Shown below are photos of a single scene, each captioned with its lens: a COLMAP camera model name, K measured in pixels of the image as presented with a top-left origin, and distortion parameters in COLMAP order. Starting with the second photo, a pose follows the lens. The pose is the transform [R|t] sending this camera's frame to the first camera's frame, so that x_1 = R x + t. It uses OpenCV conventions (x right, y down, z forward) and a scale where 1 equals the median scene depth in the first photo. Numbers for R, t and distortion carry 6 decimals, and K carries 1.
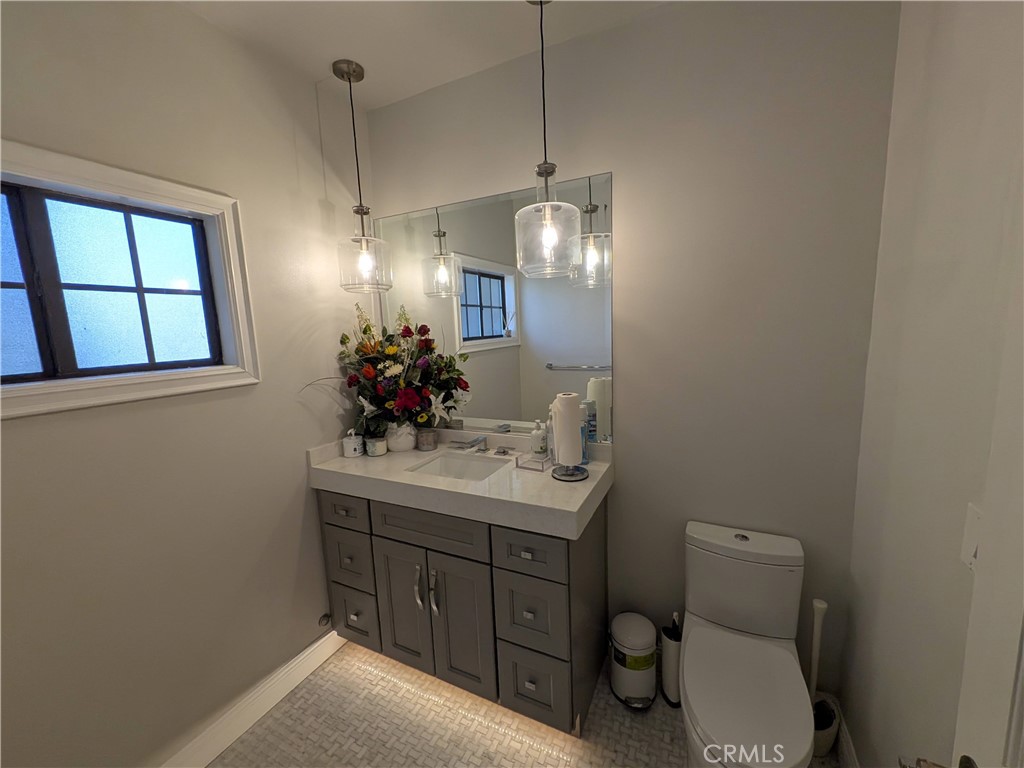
lens RADIAL K [[405.5, 0, 518.0], [0, 405.5, 389.0], [0, 0, 1]] dist [0.007253, -0.001474]
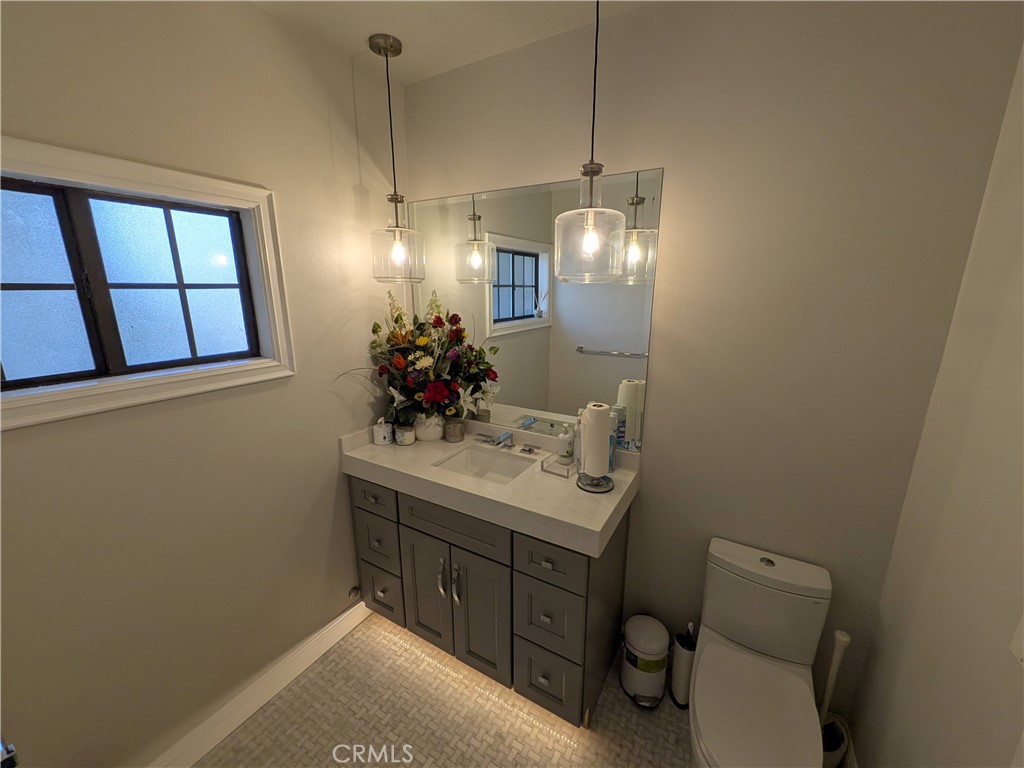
lens RADIAL K [[405.5, 0, 517.9], [0, 405.5, 391.0], [0, 0, 1]] dist [0.007253, -0.001474]
pose [[0.996443, 0.056461, -0.062561, -0.010539], [-0.050237, 0.994021, 0.096949, -0.100983], [0.067660, -0.093461, 0.993321, 0.019680]]
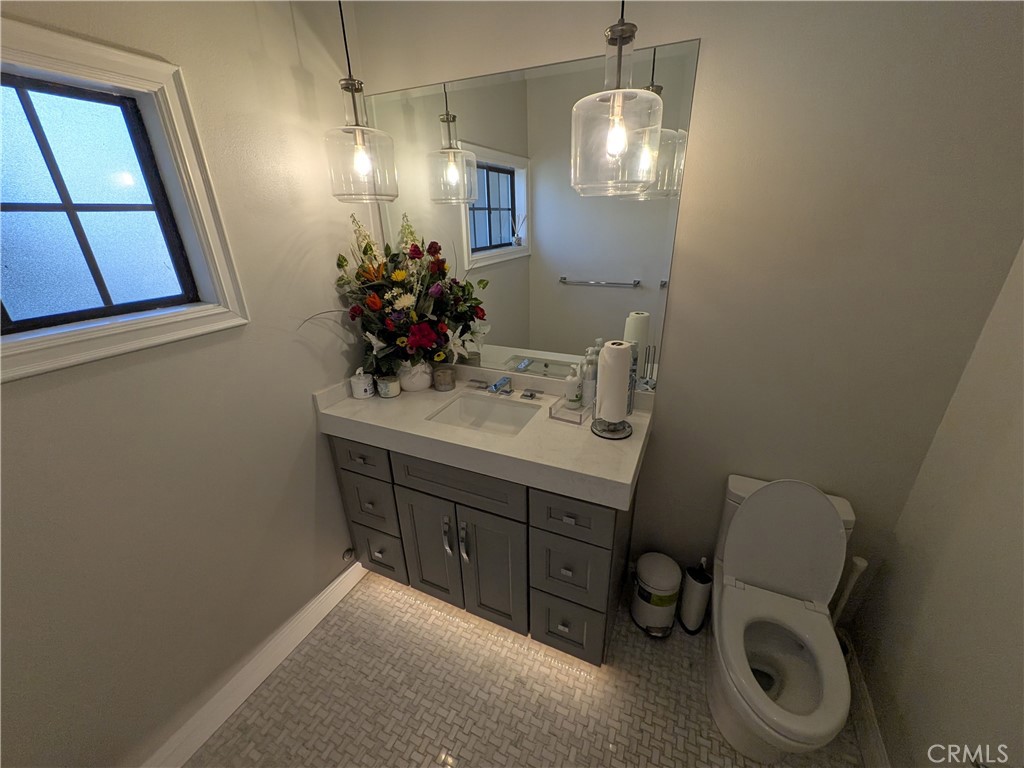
lens RADIAL K [[405.5, 0, 520.5], [0, 405.5, 390.1], [0, 0, 1]] dist [0.007253, -0.001474]
pose [[0.999435, 0.007529, 0.032765, -0.104236], [-0.015422, 0.968685, 0.247813, -0.095933], [-0.029873, -0.248178, 0.968254, 0.141152]]
